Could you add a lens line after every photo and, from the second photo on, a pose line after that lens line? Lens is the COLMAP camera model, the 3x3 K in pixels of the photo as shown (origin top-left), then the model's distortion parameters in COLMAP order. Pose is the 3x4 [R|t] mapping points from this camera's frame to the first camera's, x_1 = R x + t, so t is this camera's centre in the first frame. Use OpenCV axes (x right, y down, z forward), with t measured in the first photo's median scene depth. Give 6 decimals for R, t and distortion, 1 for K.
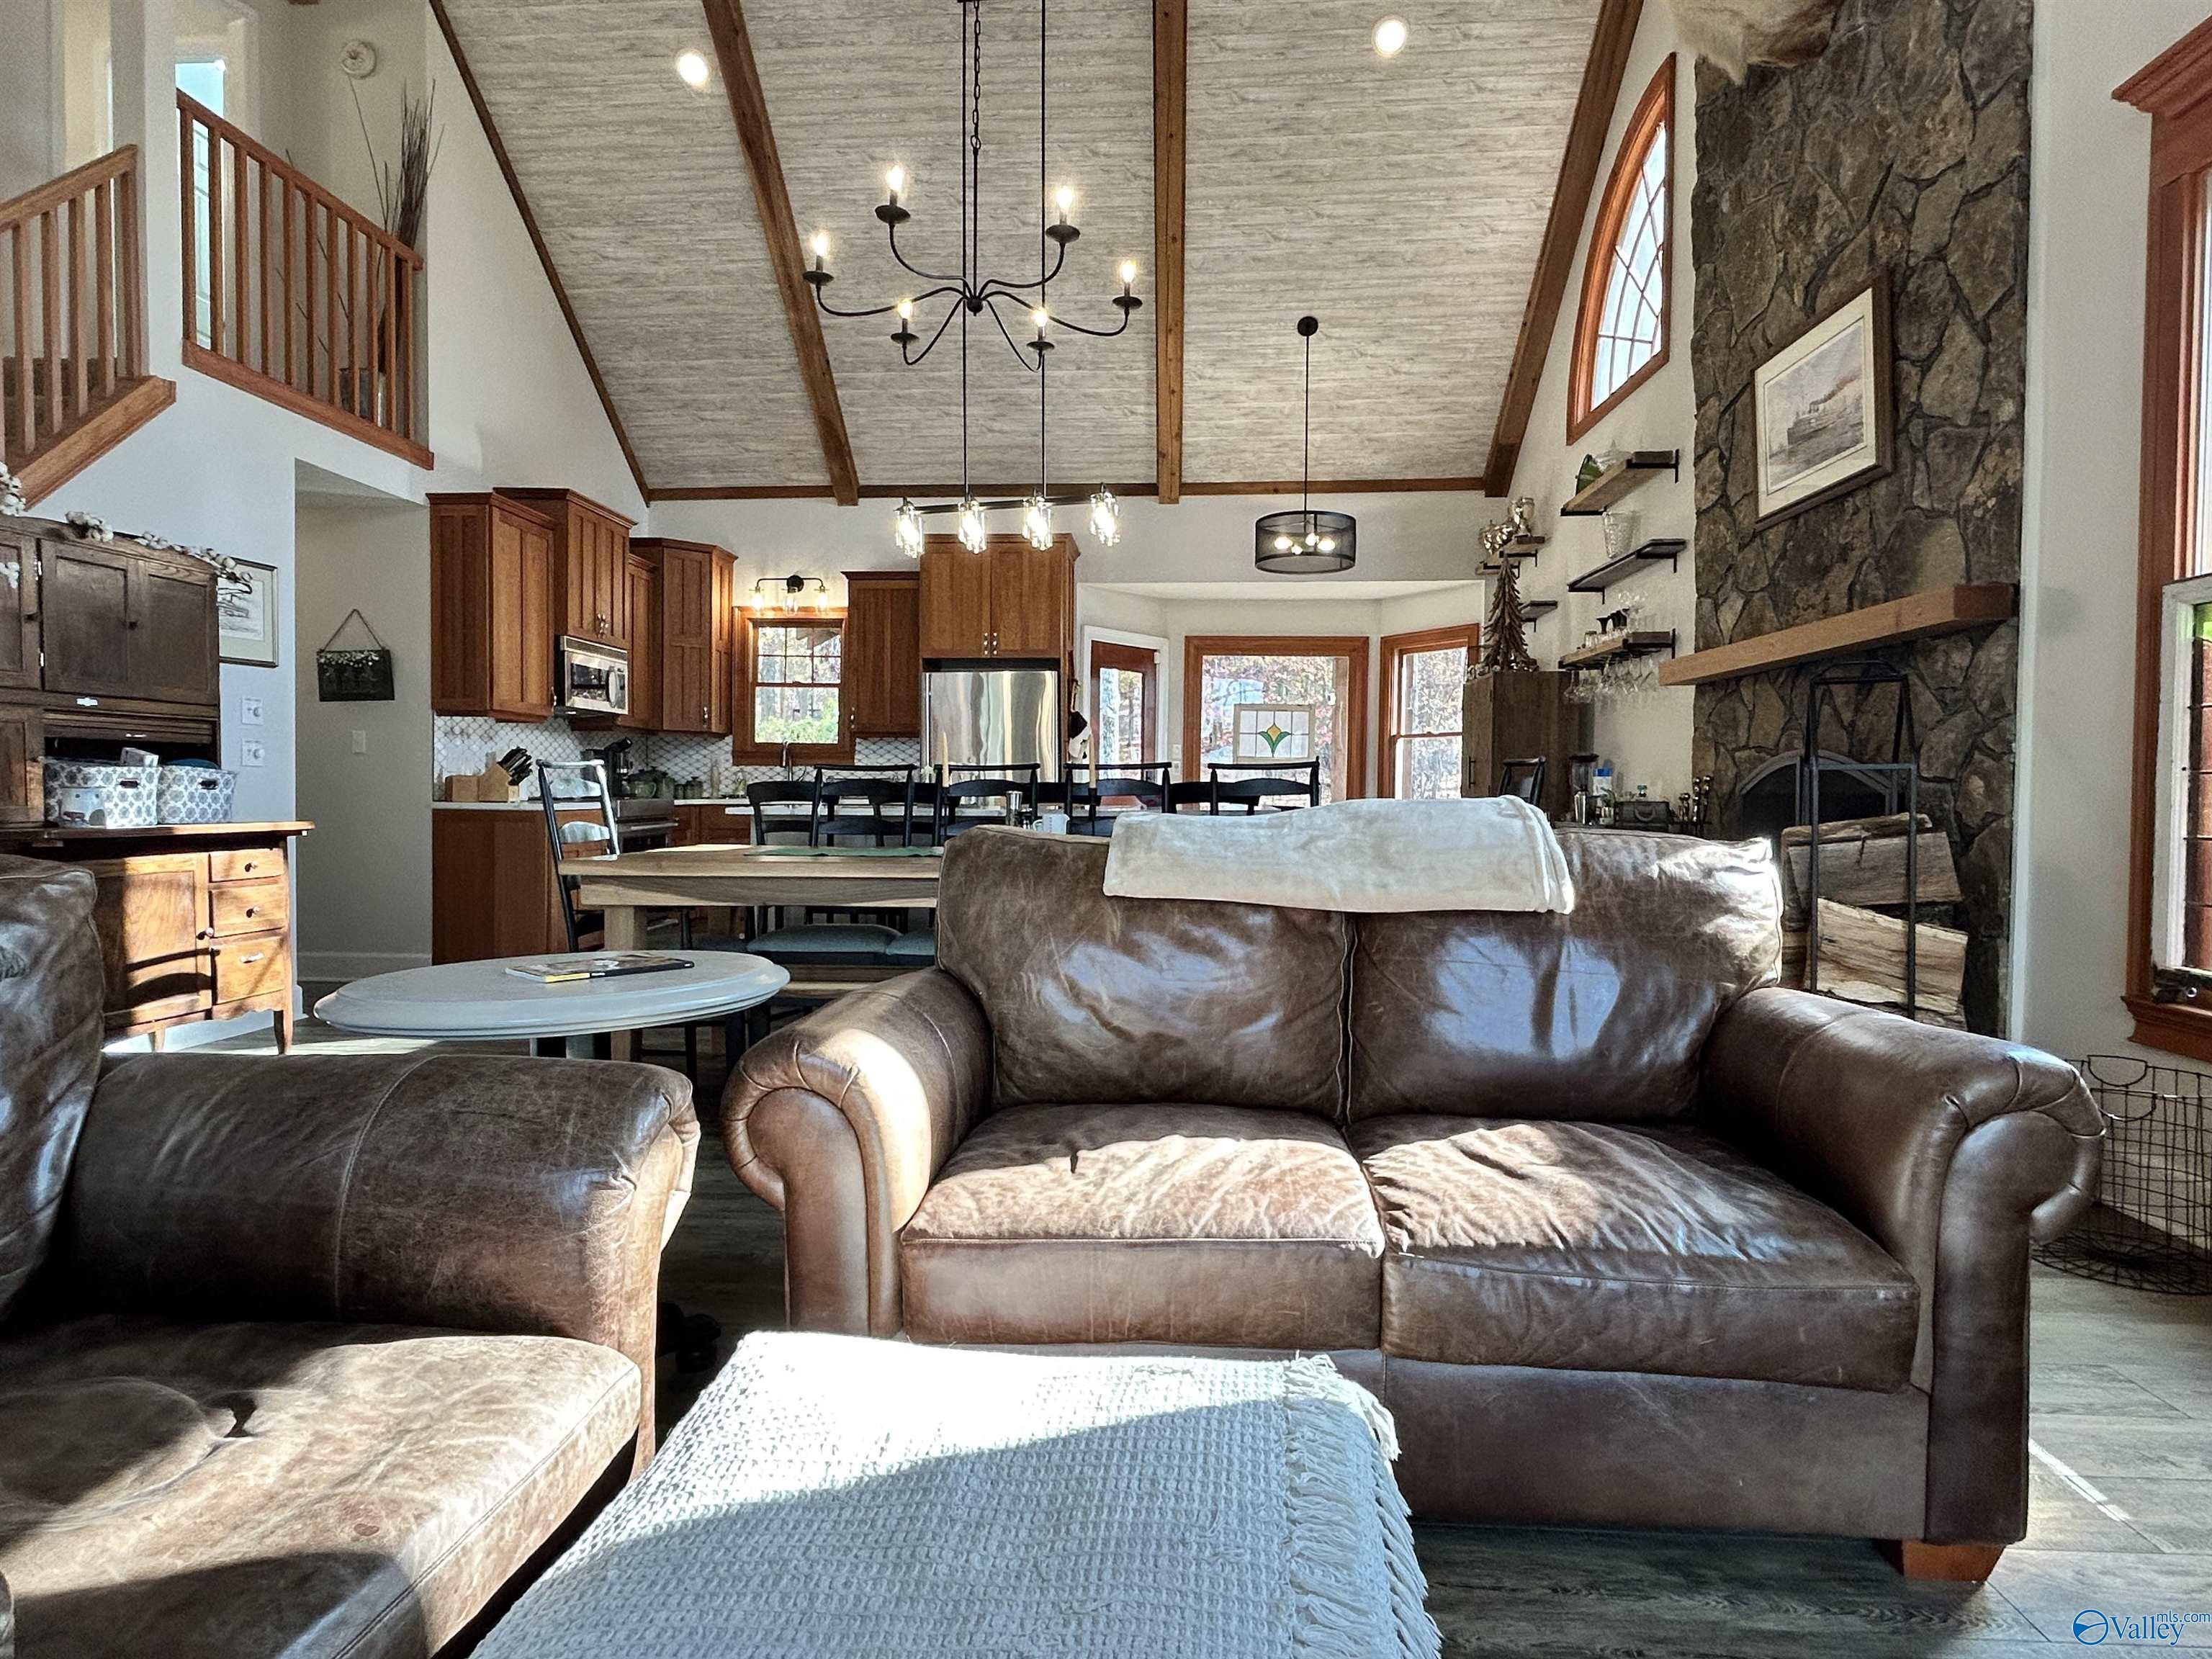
lens RADIAL K [[1209.5, 0, 1087.4], [0, 1209.5, 822.6], [0, 0, 1]] dist [-0.003396, 0.003613]
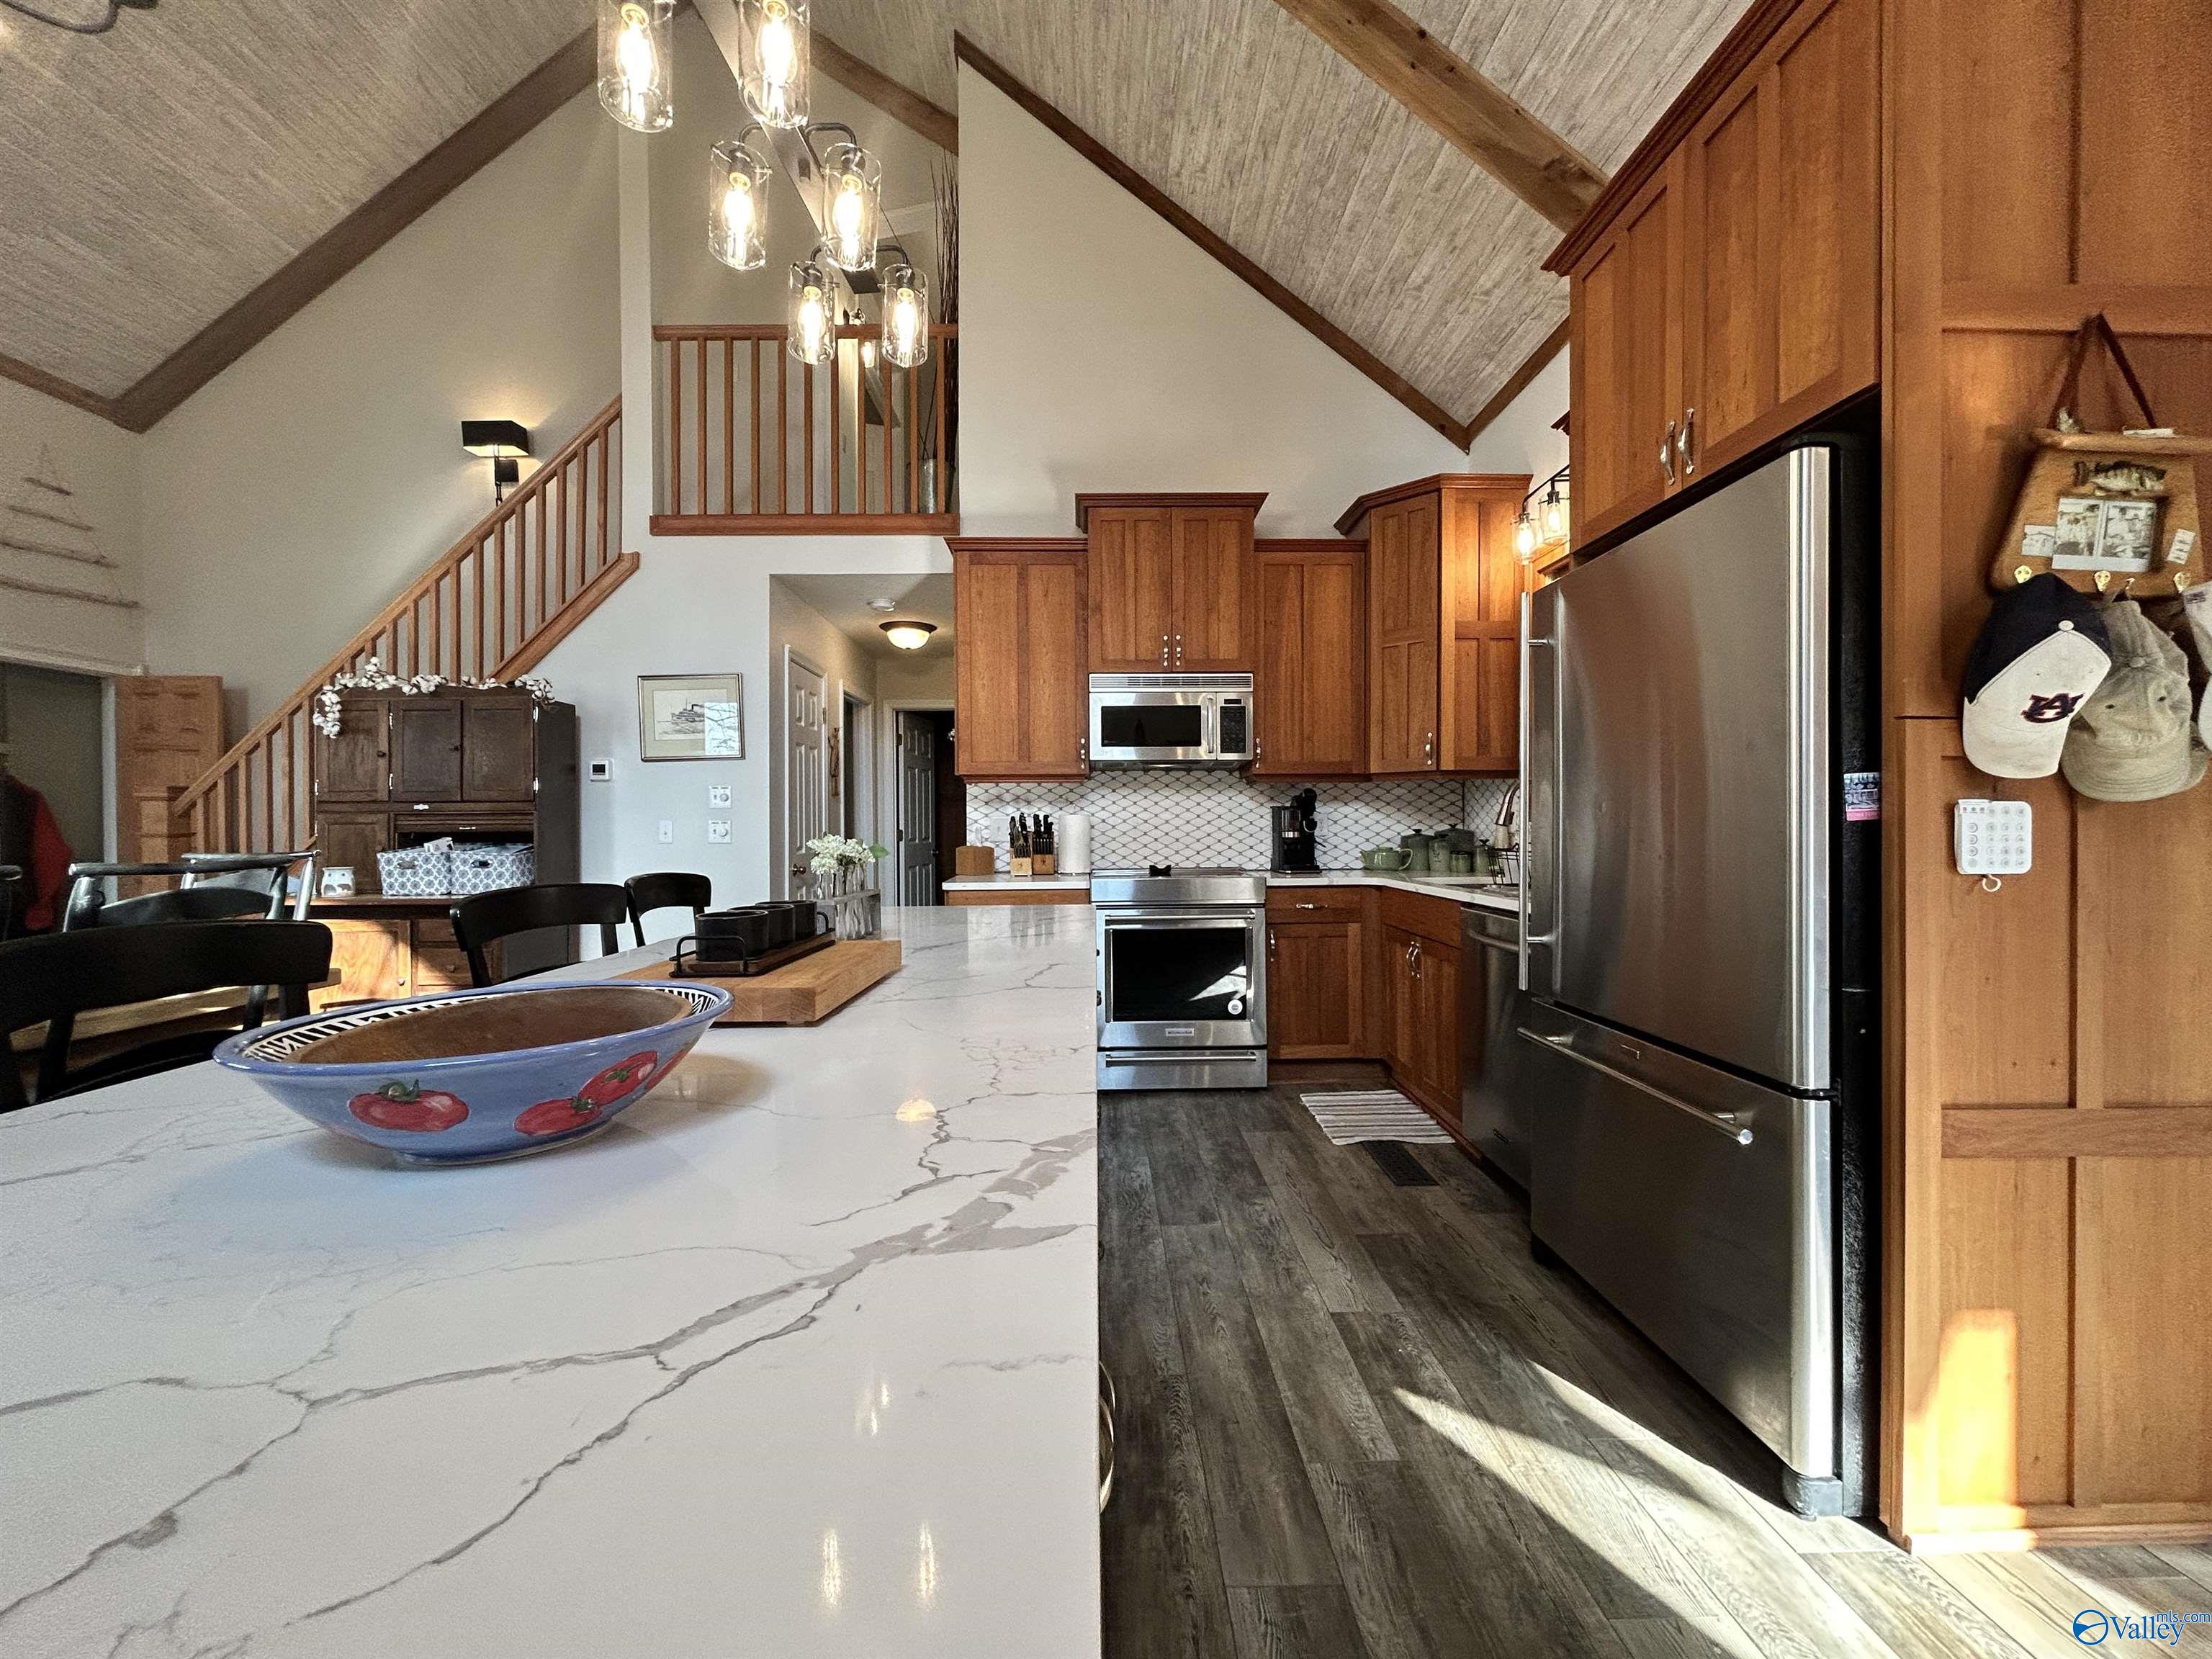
lens RADIAL K [[891.6, 0, 1096.7], [0, 891.6, 827.6], [0, 0, 1]] dist [-0.001687, 0.000285]
pose [[0.086397, -0.001280, -0.996260, 0.268285], [-0.020311, 0.999789, -0.003046, -0.078644], [0.996054, 0.020498, 0.086353, 1.521365]]
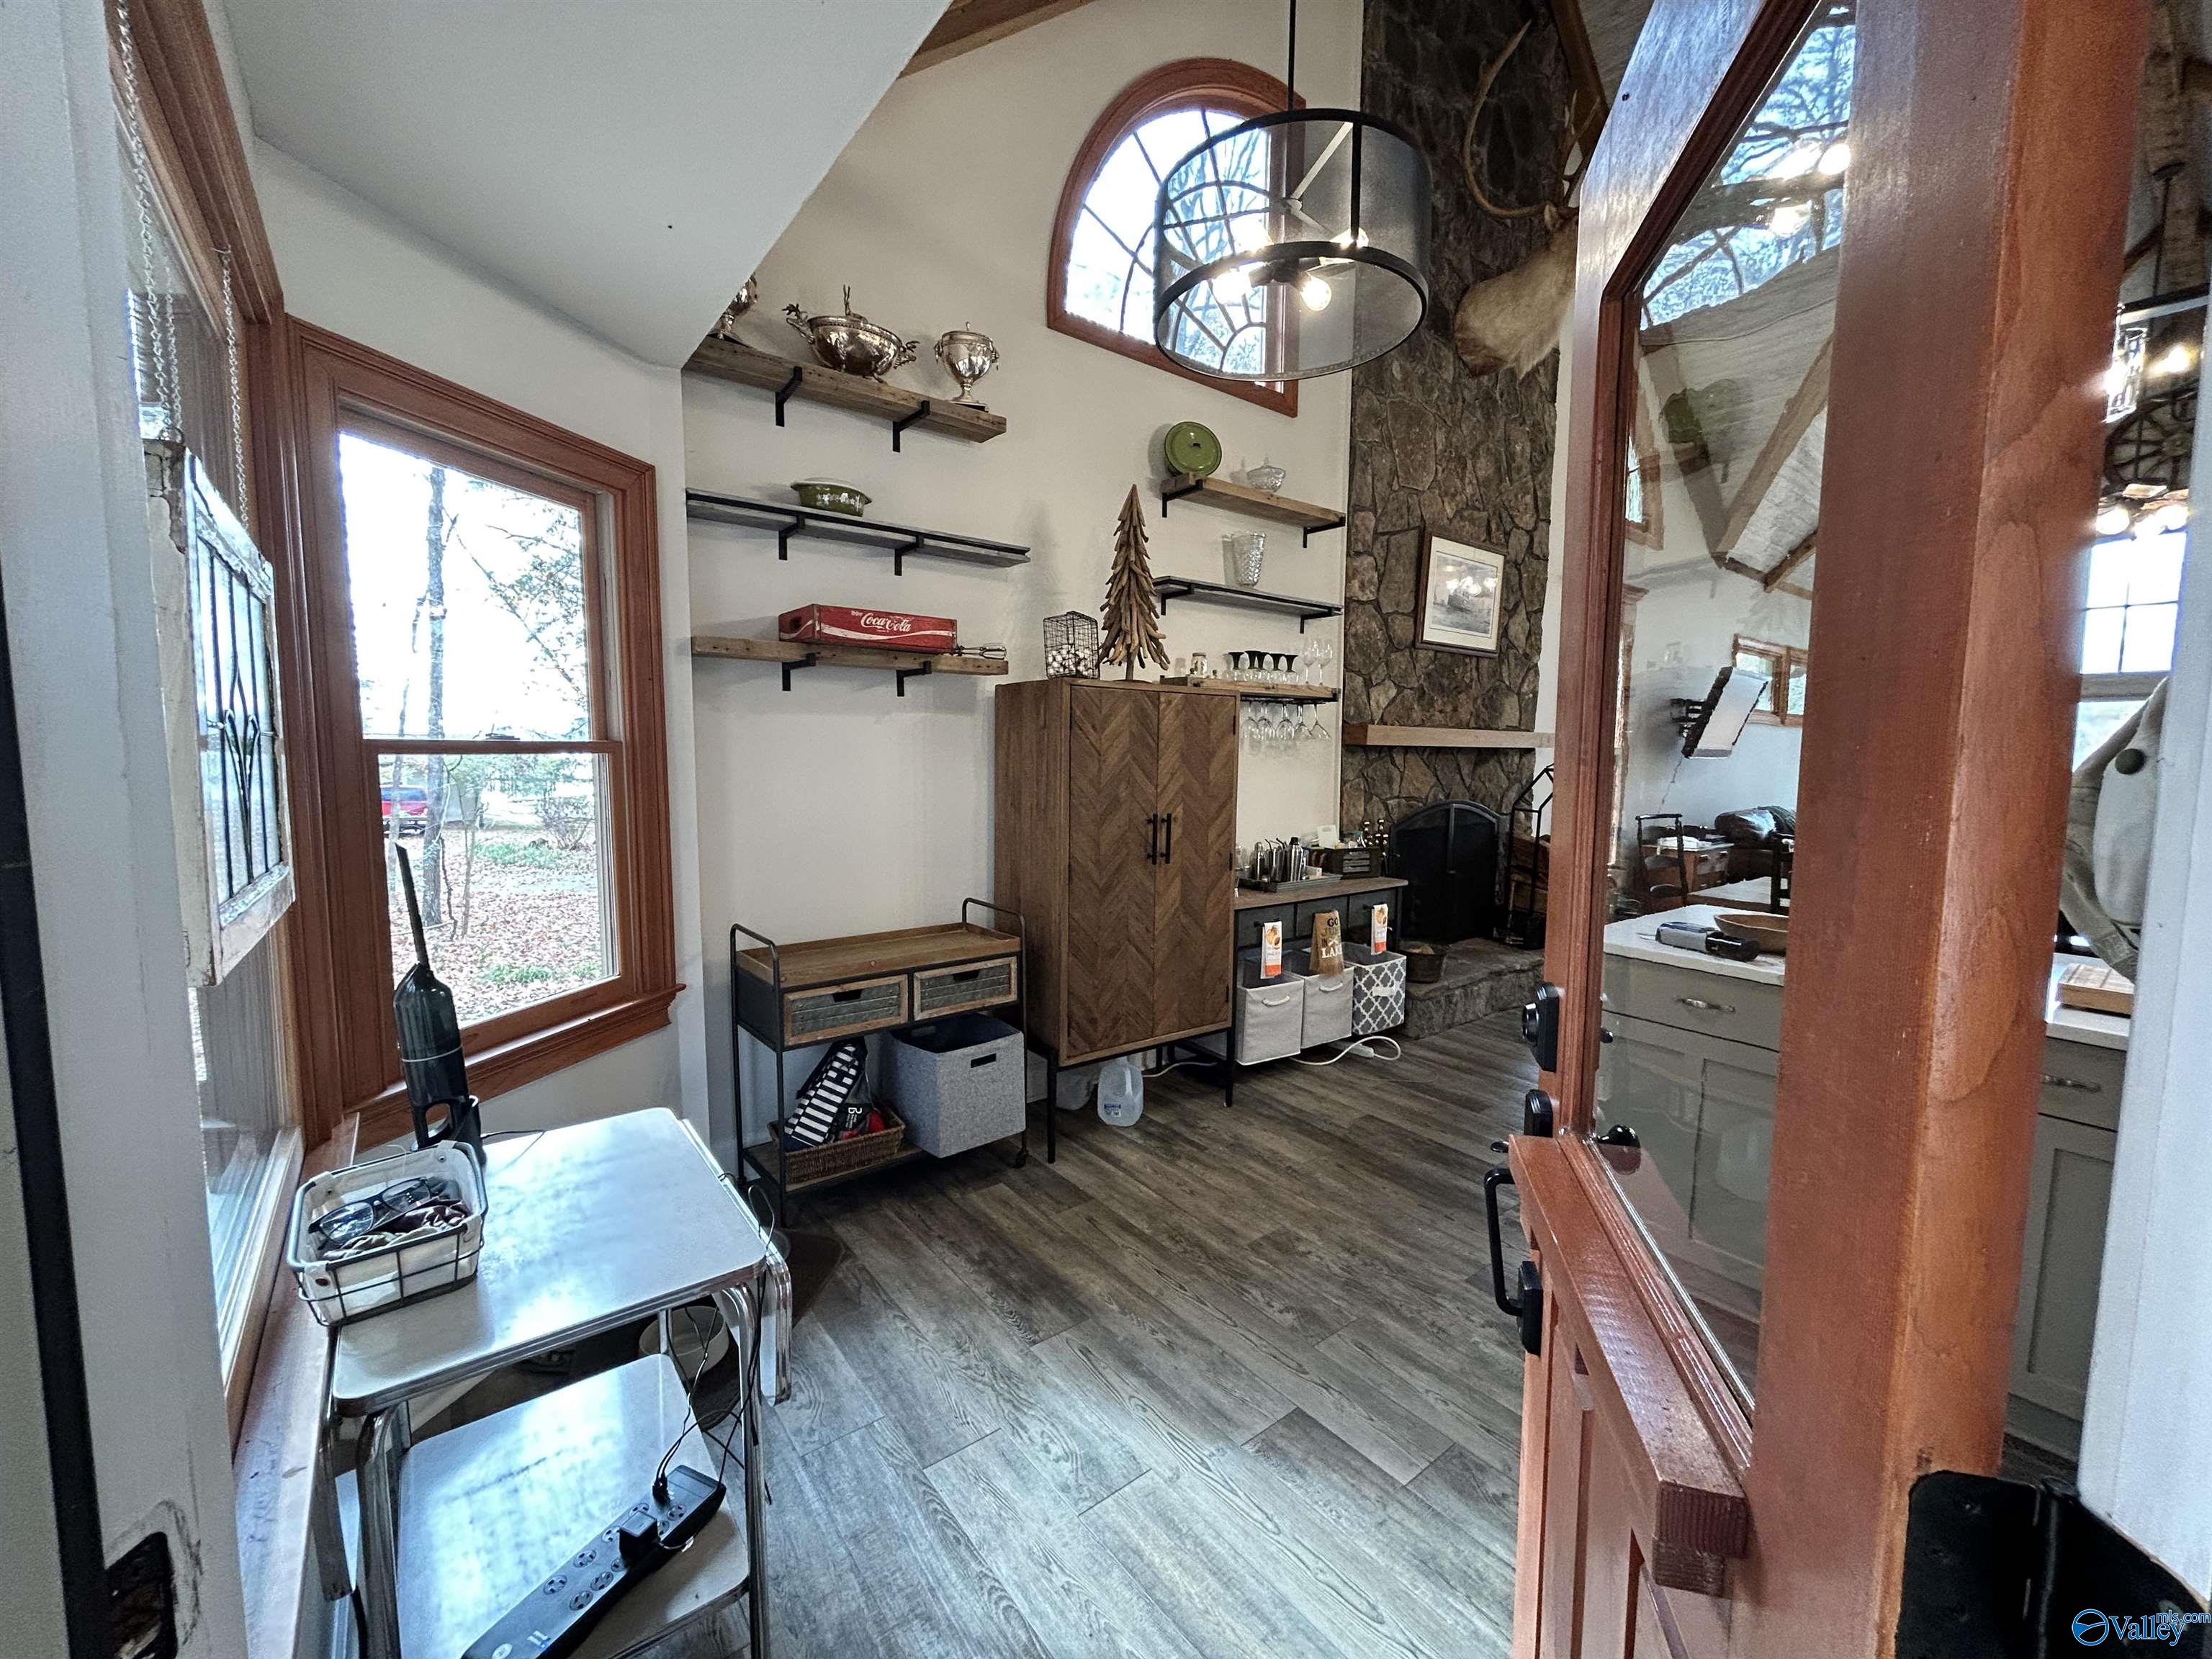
lens RADIAL K [[891.6, 0, 1094.6], [0, 891.6, 826.6], [0, 0, 1]] dist [-0.001687, 0.000285]
pose [[-0.666976, -0.077874, 0.740998, 0.007176], [0.004672, 0.994066, 0.108674, -0.155419], [-0.745064, 0.075945, -0.662655, 2.131656]]
